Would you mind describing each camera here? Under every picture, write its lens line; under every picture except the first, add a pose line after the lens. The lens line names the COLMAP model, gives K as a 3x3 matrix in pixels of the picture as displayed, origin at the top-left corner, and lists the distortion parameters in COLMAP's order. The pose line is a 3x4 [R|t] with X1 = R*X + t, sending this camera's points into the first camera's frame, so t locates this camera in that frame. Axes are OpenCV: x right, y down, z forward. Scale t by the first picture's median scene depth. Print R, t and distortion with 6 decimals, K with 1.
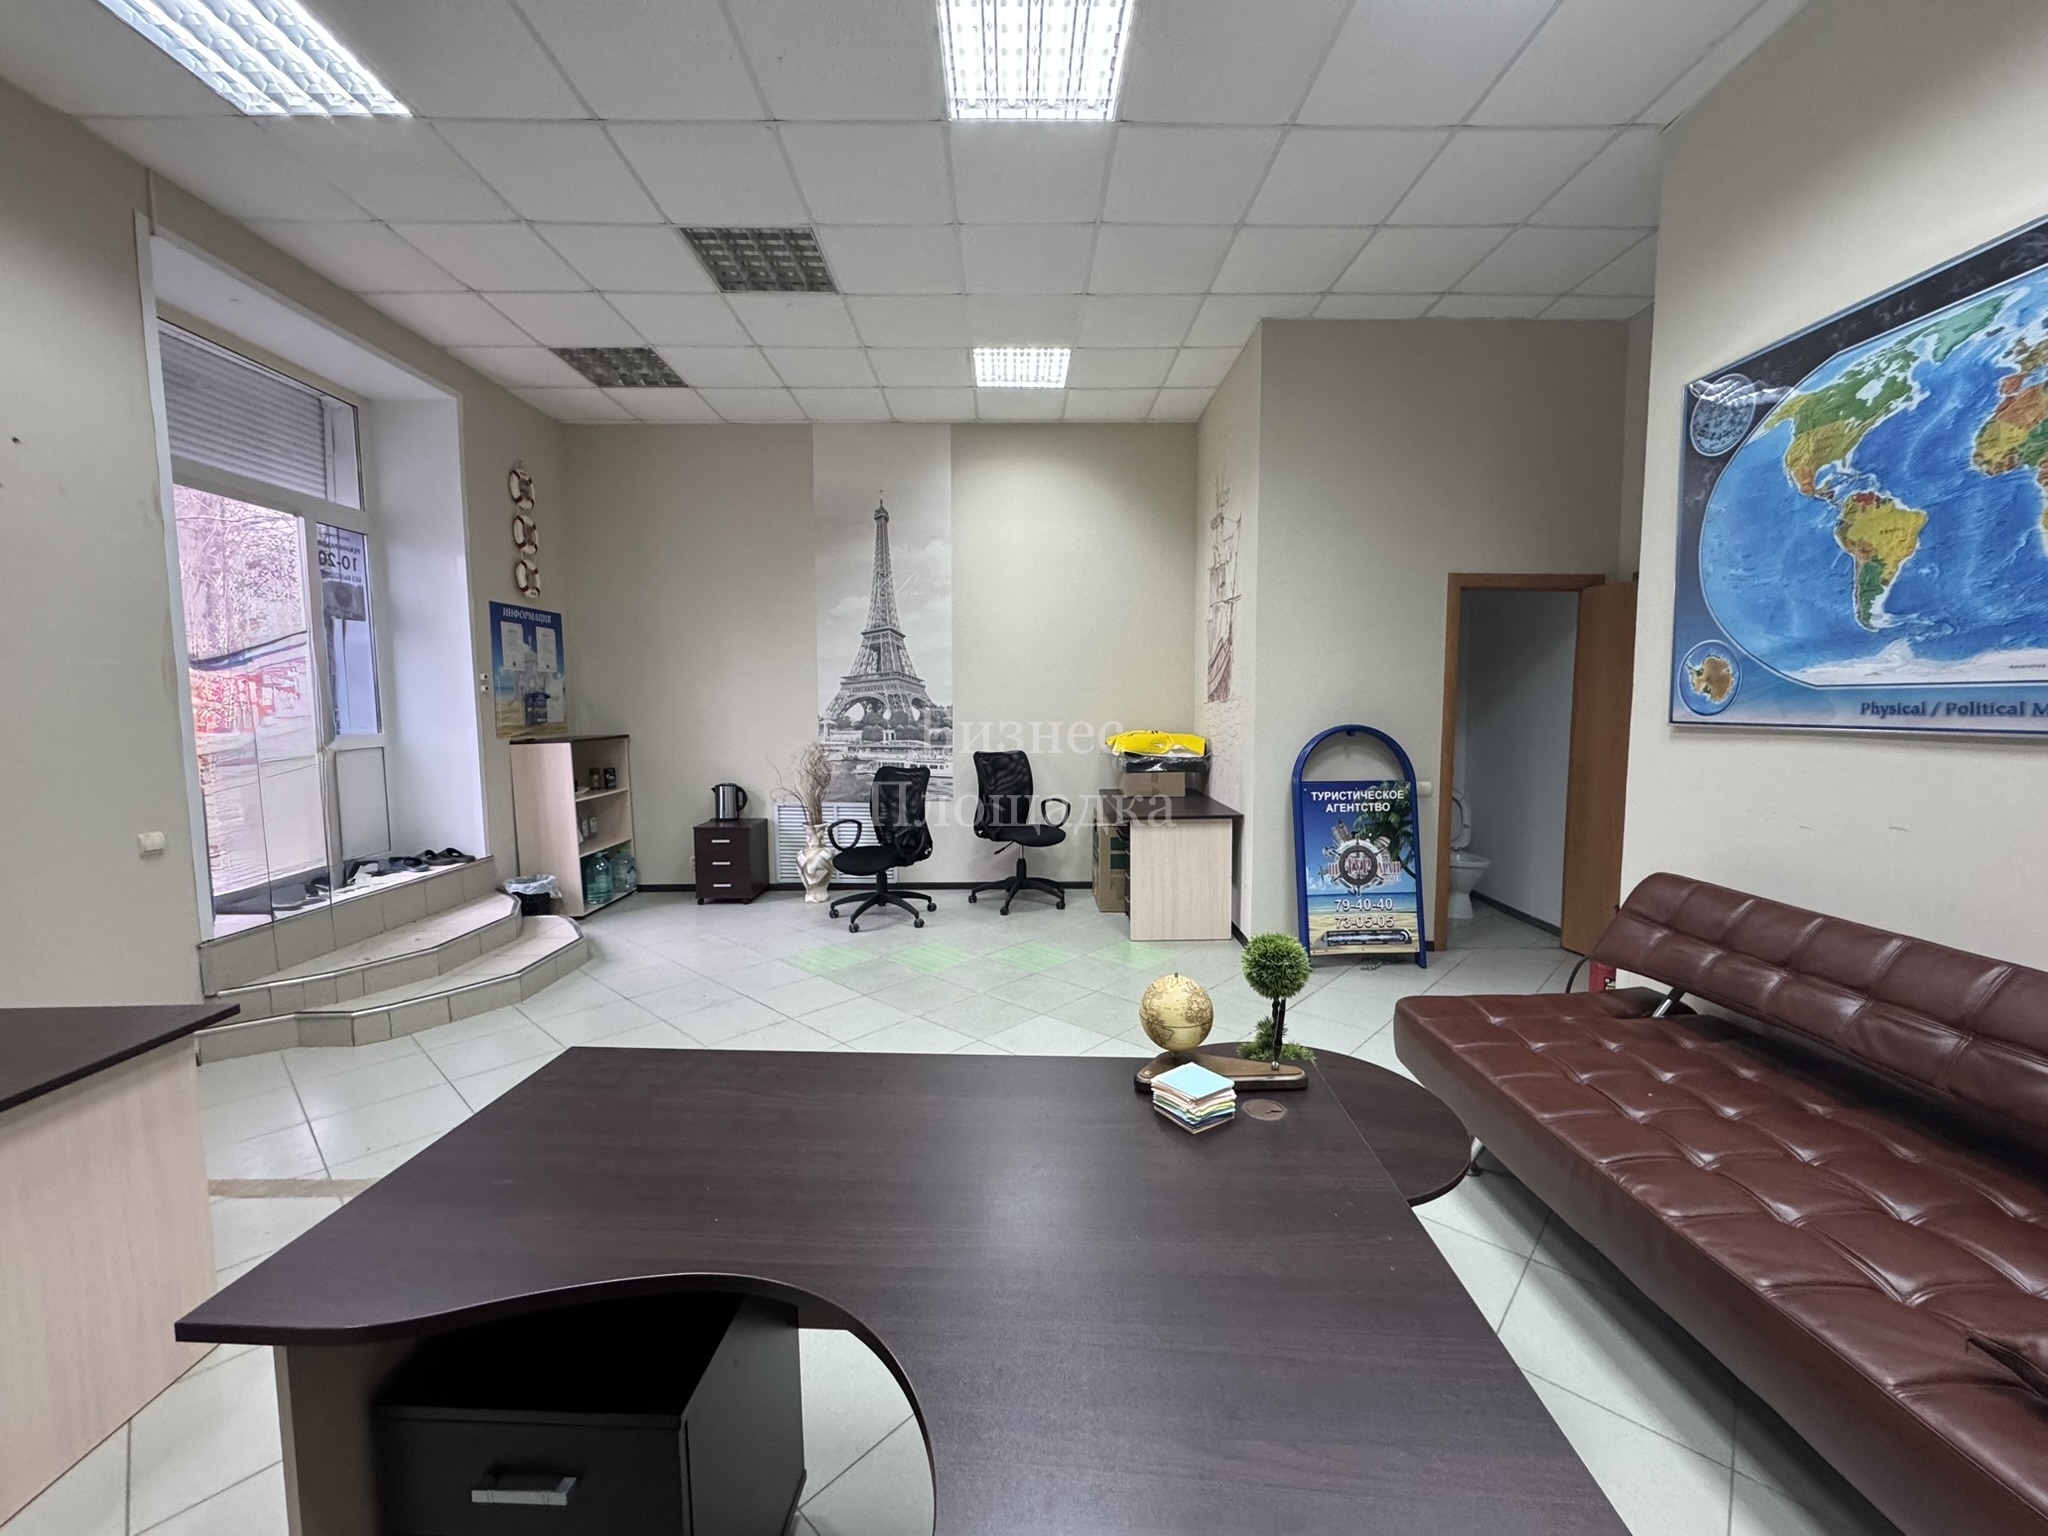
lens RADIAL K [[816.3, 0, 1025.6], [0, 816.3, 762.7], [0, 0, 1]] dist [-0.001501, -0.000018]
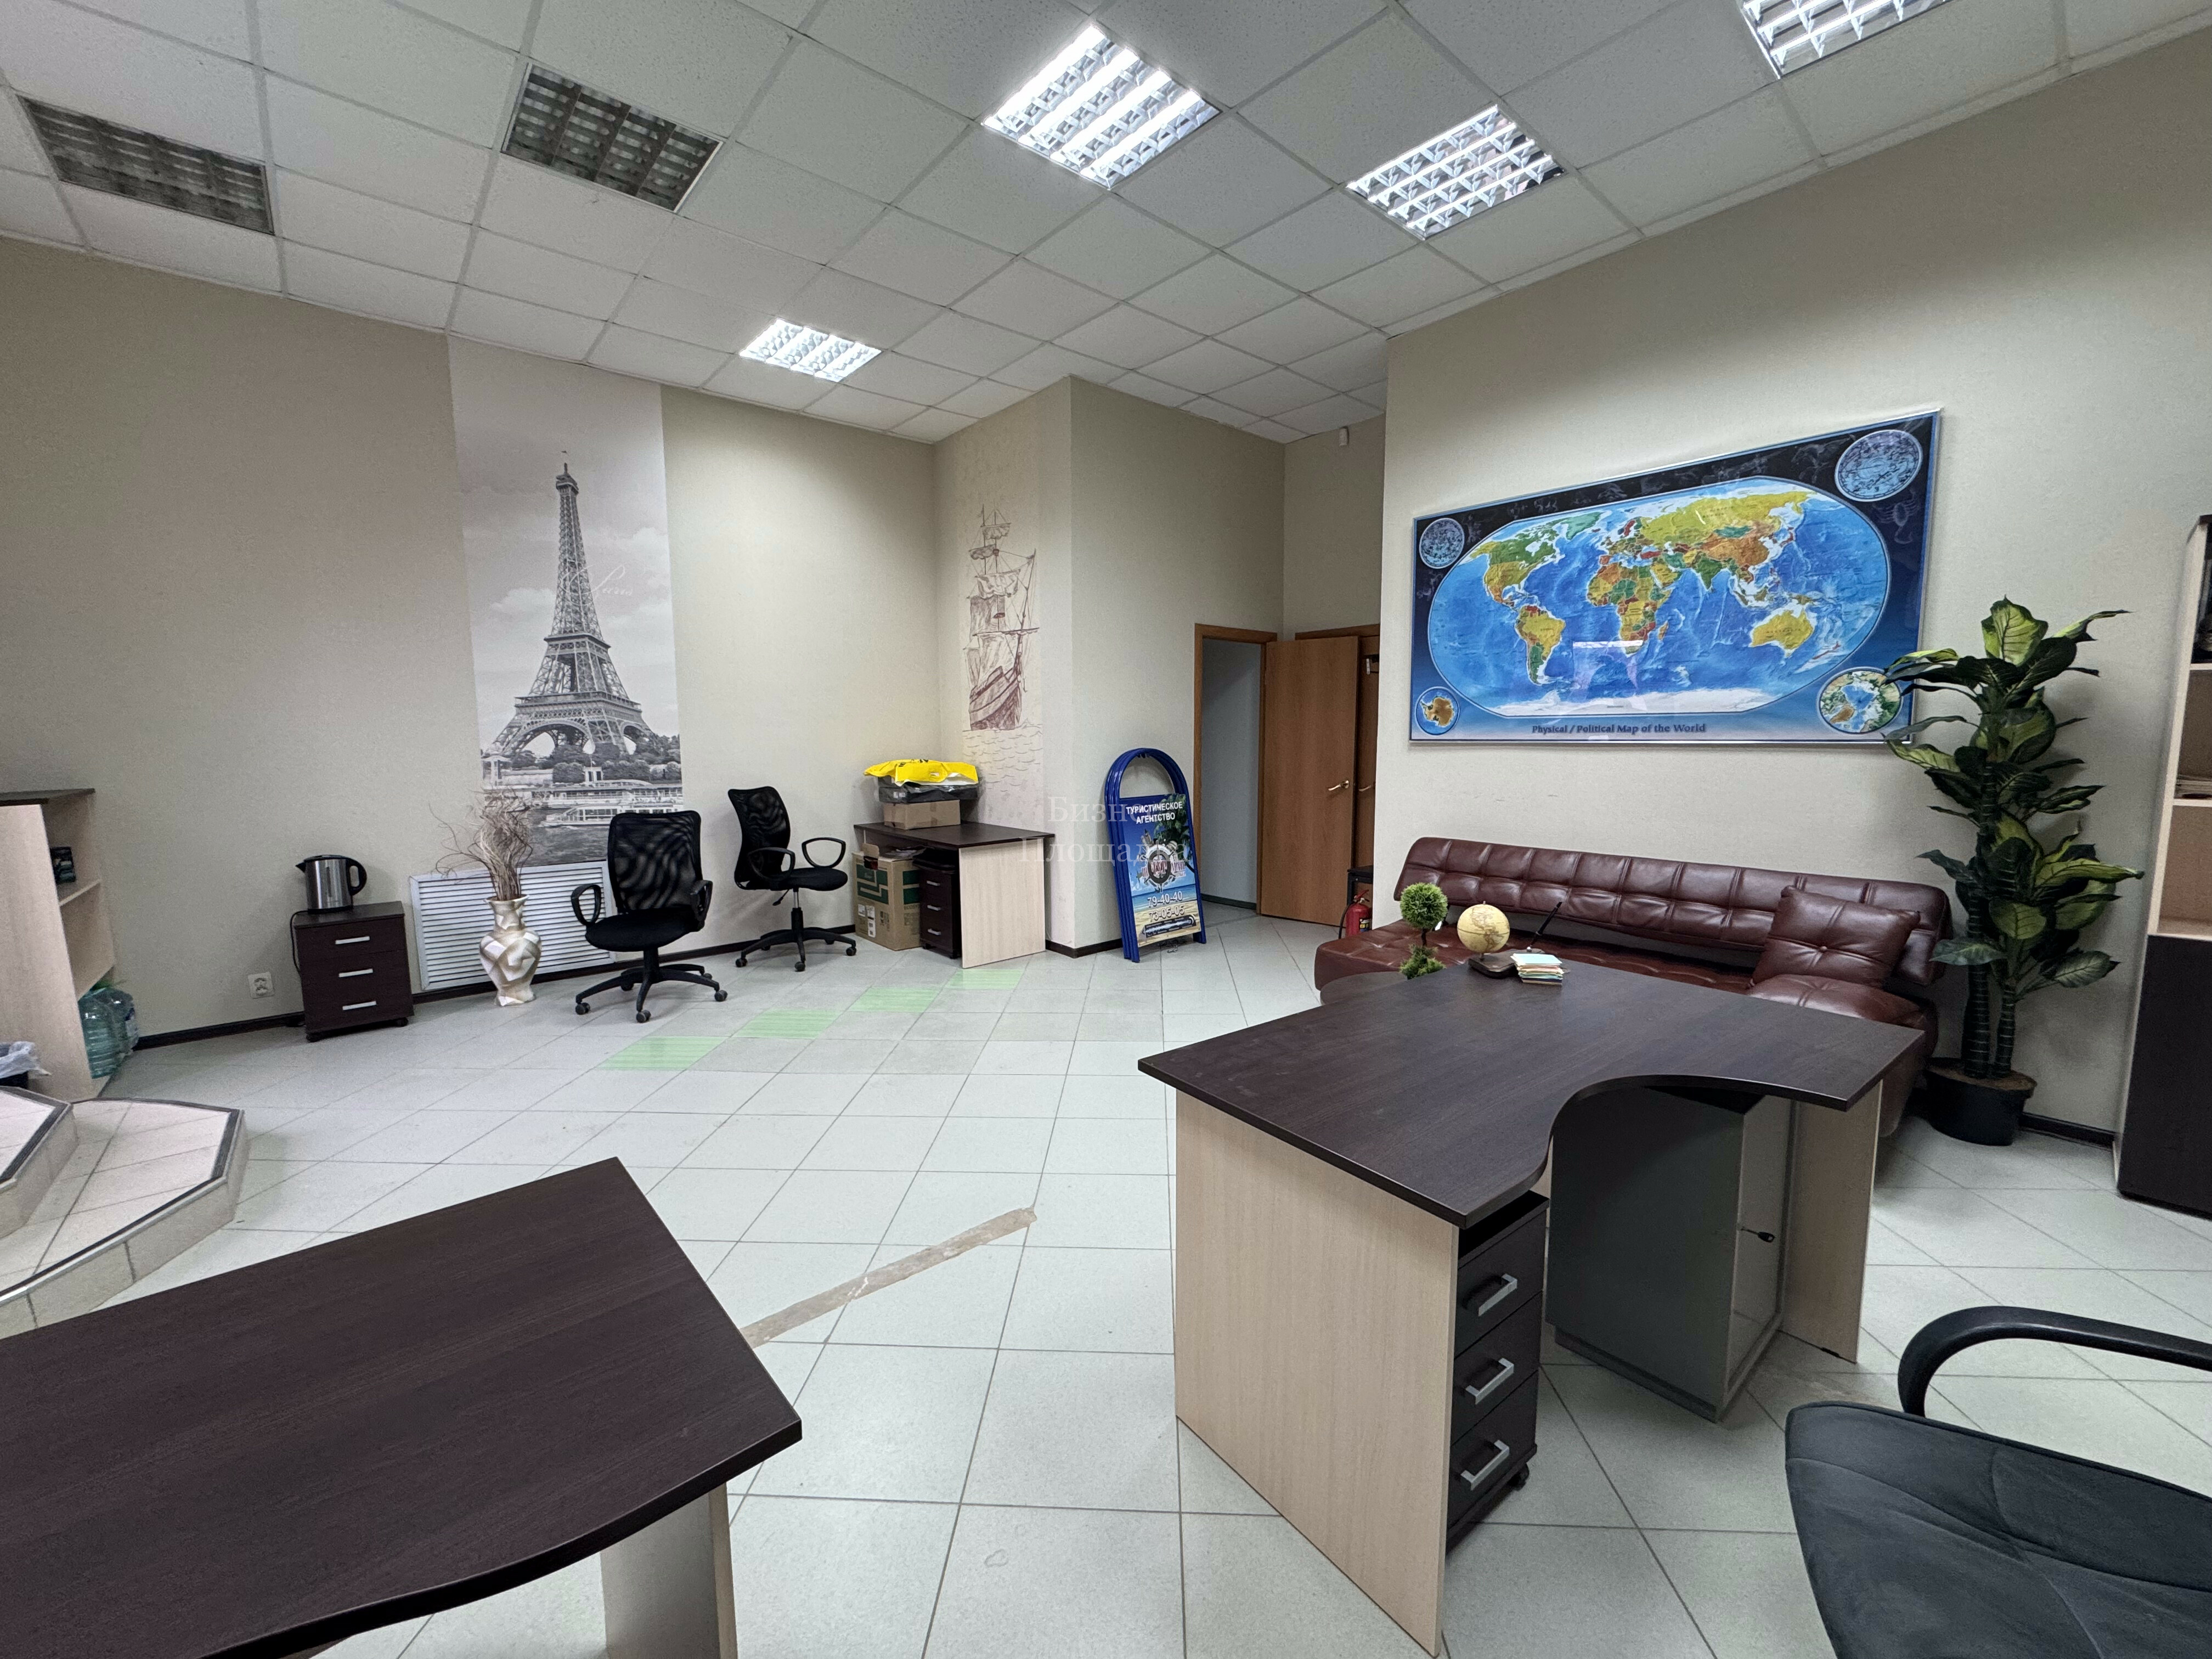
lens RADIAL K [[881.7, 0, 1111.2], [0, 881.7, 824.1], [0, 0, 1]] dist [-0.001501, -0.000018]
pose [[0.765789, -0.071217, 0.639136, -0.424344], [0.052885, 0.997457, 0.047780, -0.000570], [-0.640913, -0.002789, 0.767608, 0.057554]]
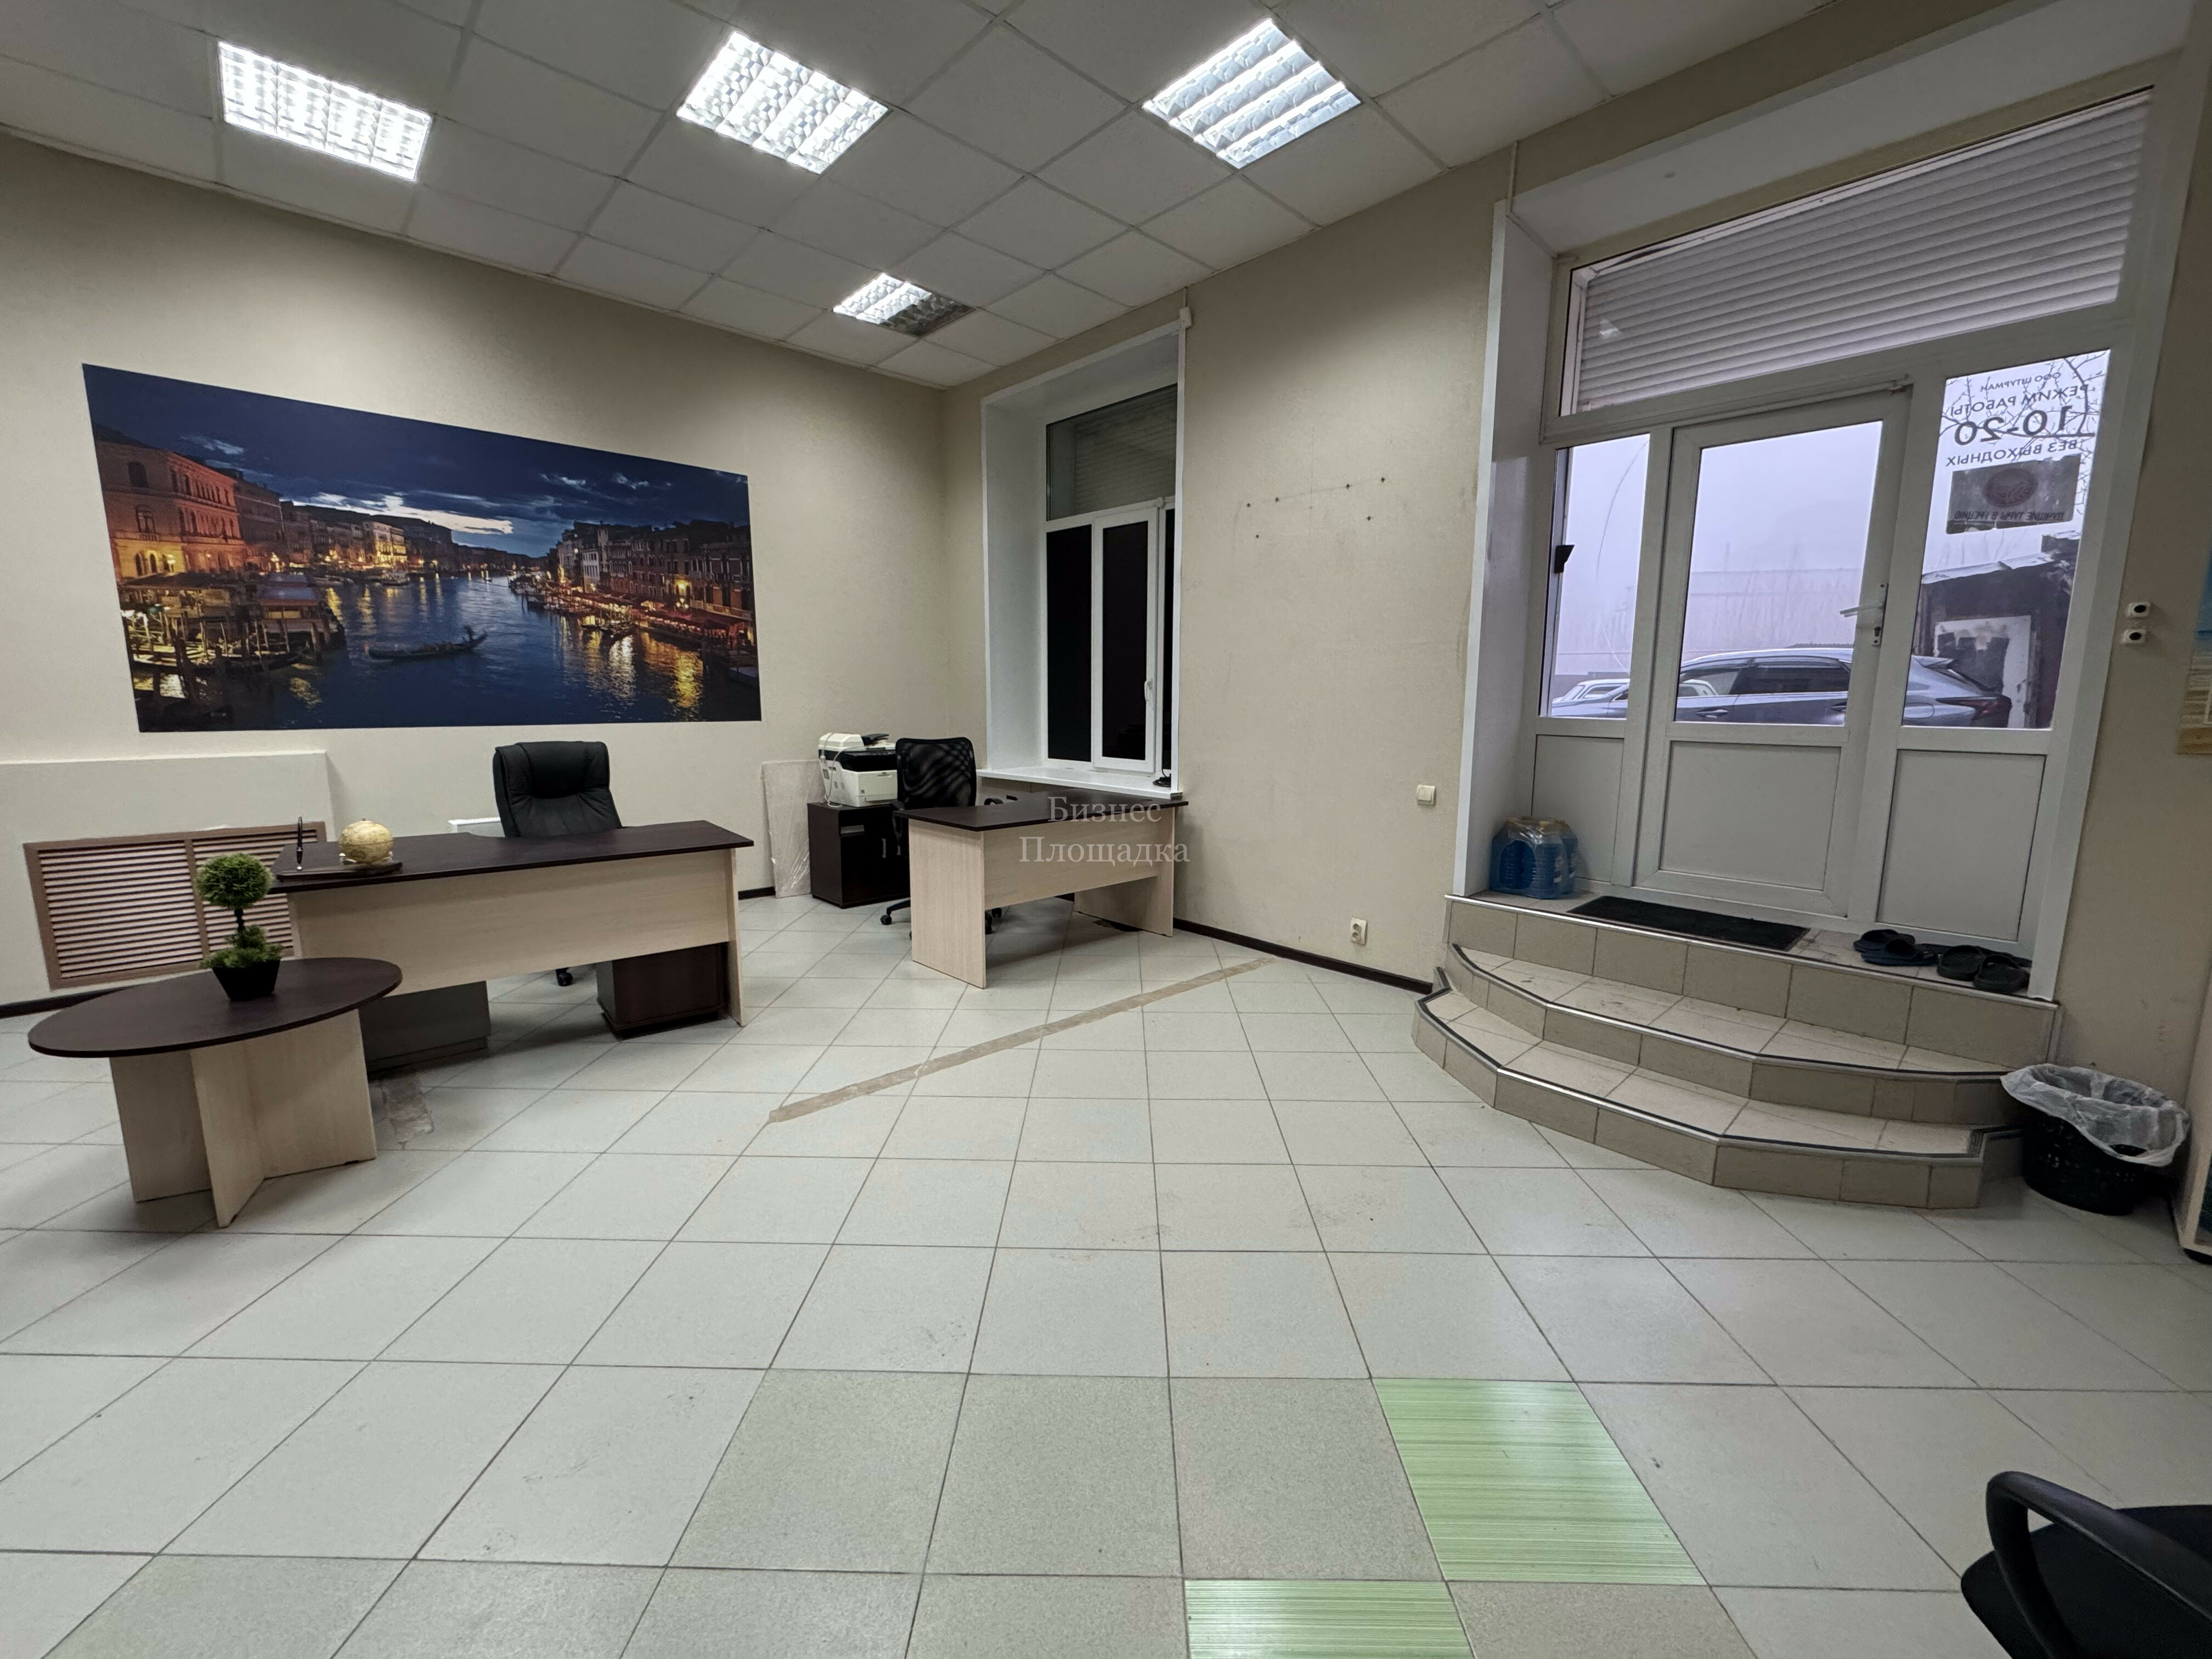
lens RADIAL K [[881.7, 0, 1109.0], [0, 881.7, 822.6], [0, 0, 1]] dist [-0.001501, -0.000018]
pose [[-0.742265, 0.101625, -0.662355, 0.075558], [-0.051659, 0.976814, 0.207764, -0.062246], [0.668112, 0.188432, -0.719806, 1.051319]]
